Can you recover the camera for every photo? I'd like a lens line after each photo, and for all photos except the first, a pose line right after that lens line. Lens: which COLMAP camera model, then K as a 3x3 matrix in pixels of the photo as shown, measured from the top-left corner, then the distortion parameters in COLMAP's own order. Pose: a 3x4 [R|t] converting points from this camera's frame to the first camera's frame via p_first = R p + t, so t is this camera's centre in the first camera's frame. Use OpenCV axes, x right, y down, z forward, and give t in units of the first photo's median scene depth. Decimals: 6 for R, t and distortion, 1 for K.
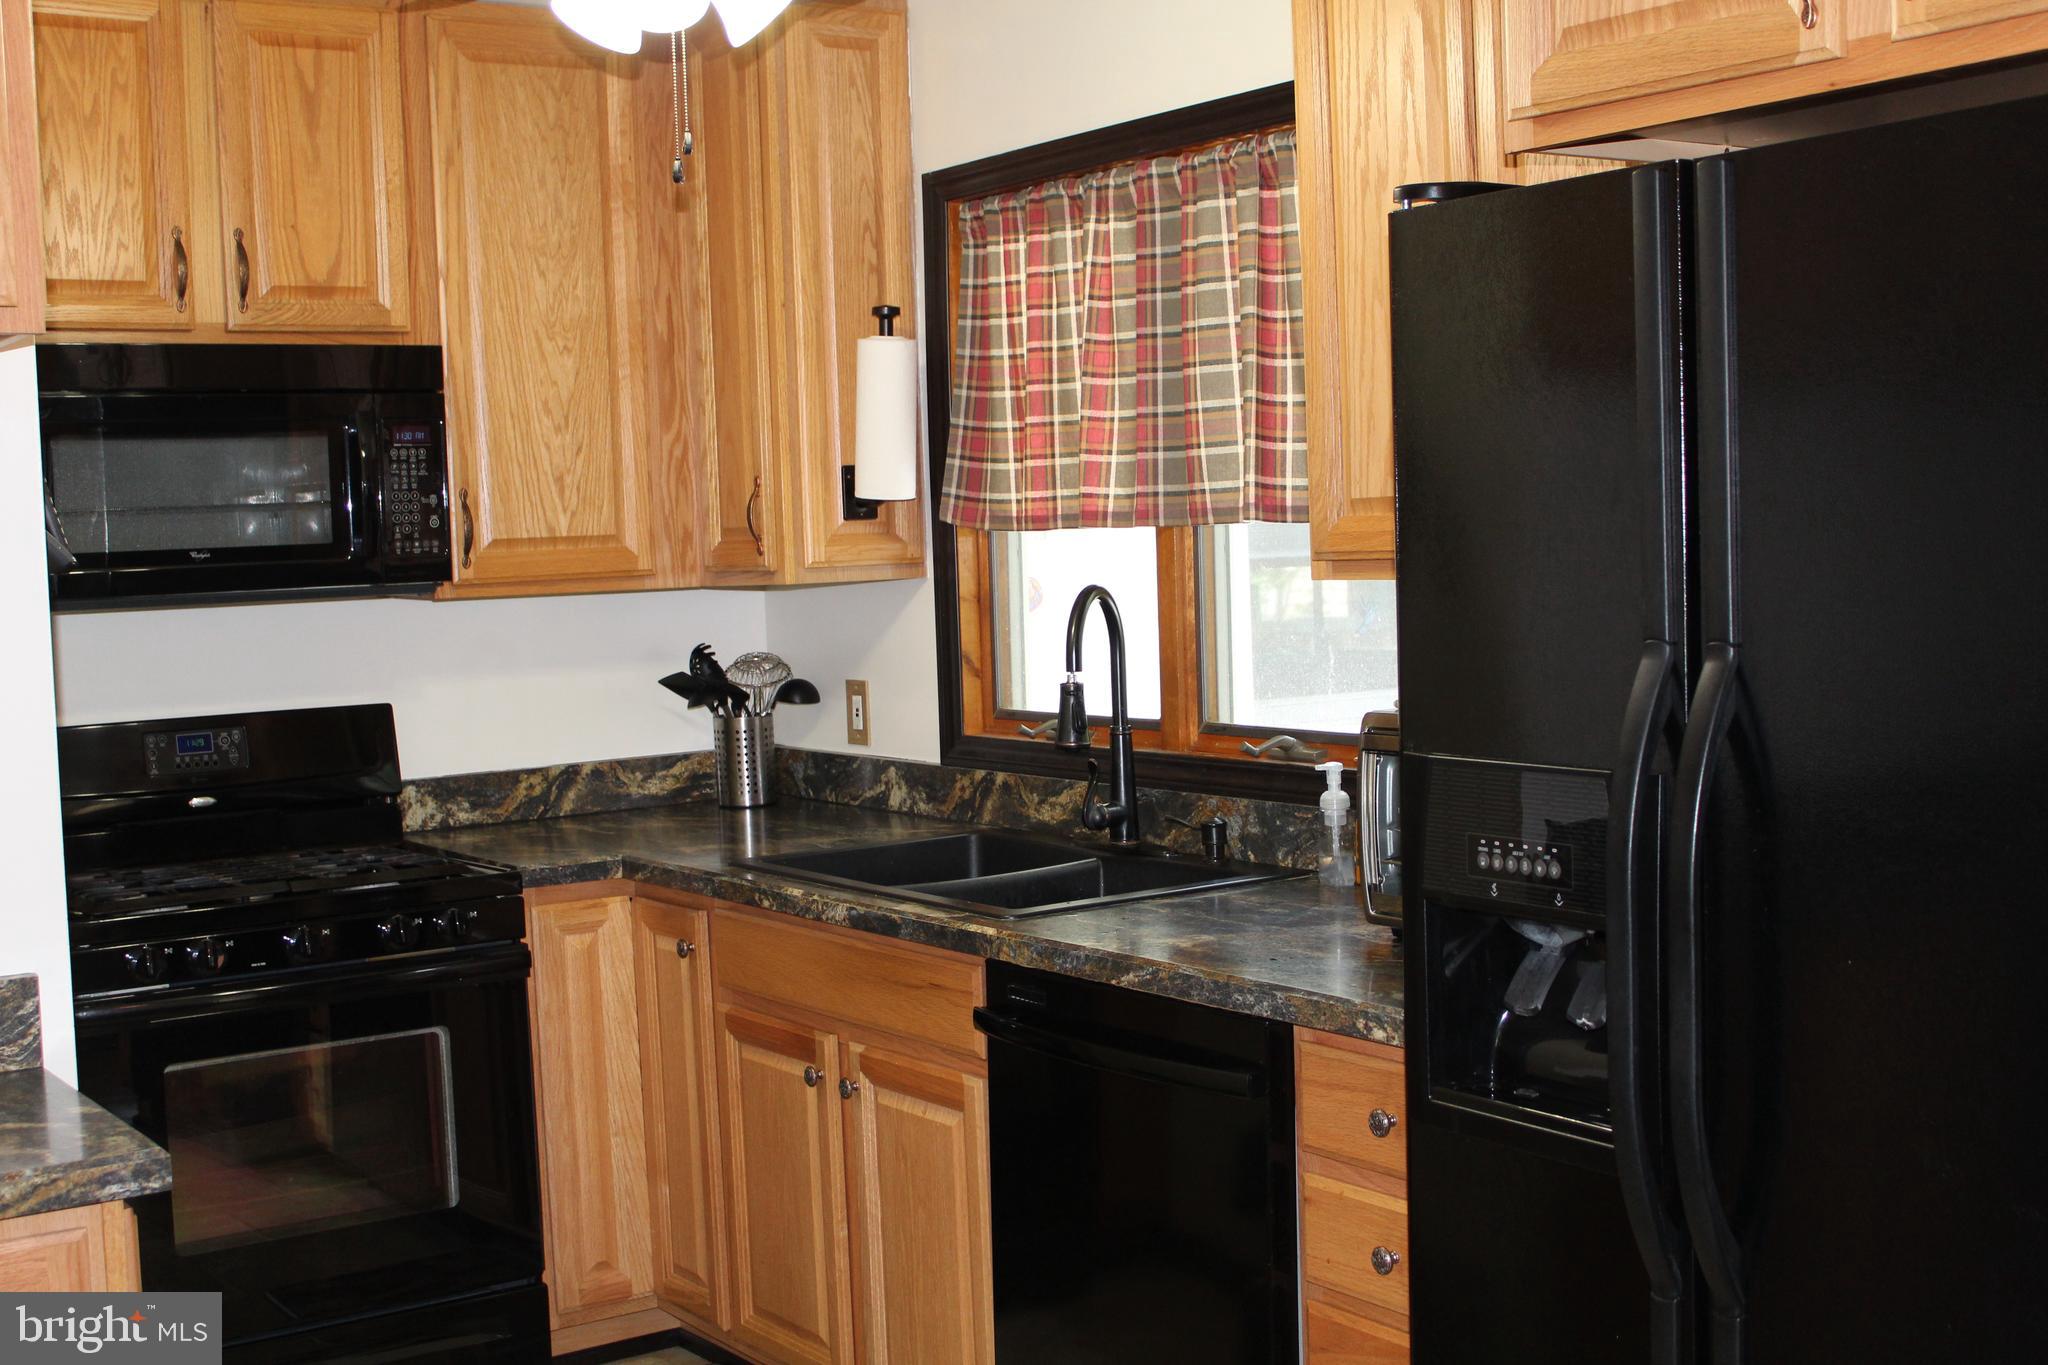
lens RADIAL K [[2507.9, 0, 1024.0], [0, 2507.9, 682.5], [0, 0, 1]] dist [-0.070679, 0.077116]
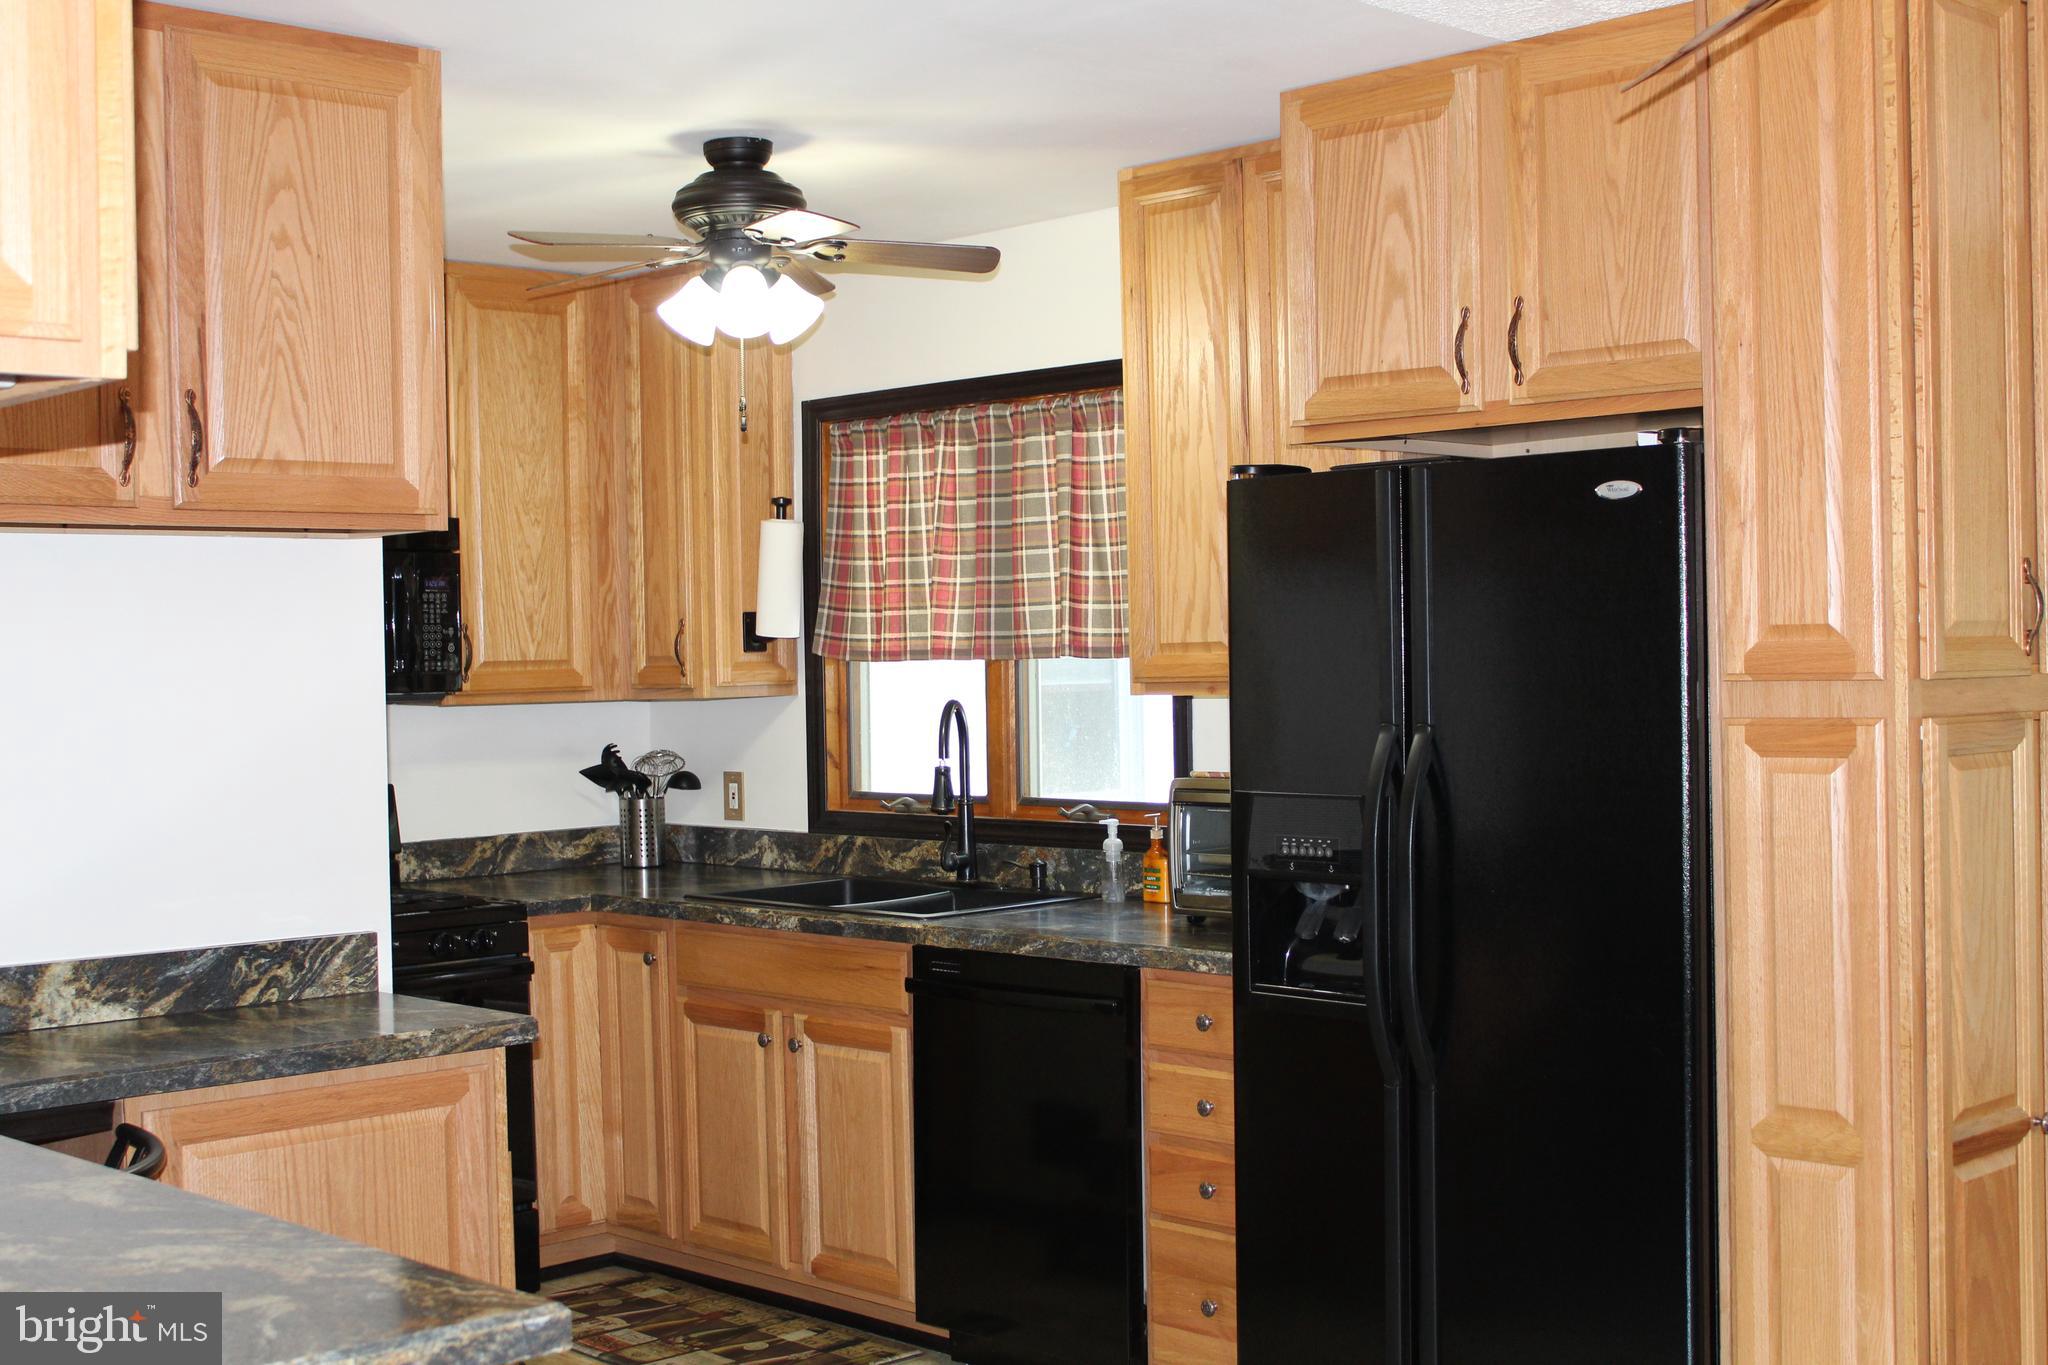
lens RADIAL K [[2507.9, 0, 1024.0], [0, 2507.9, 682.5], [0, 0, 1]] dist [-0.070679, 0.077116]
pose [[0.984610, 0.014528, 0.174161, -0.167727], [-0.004888, 0.998438, -0.055652, 0.028648], [-0.174698, 0.053944, 0.983143, -0.388324]]
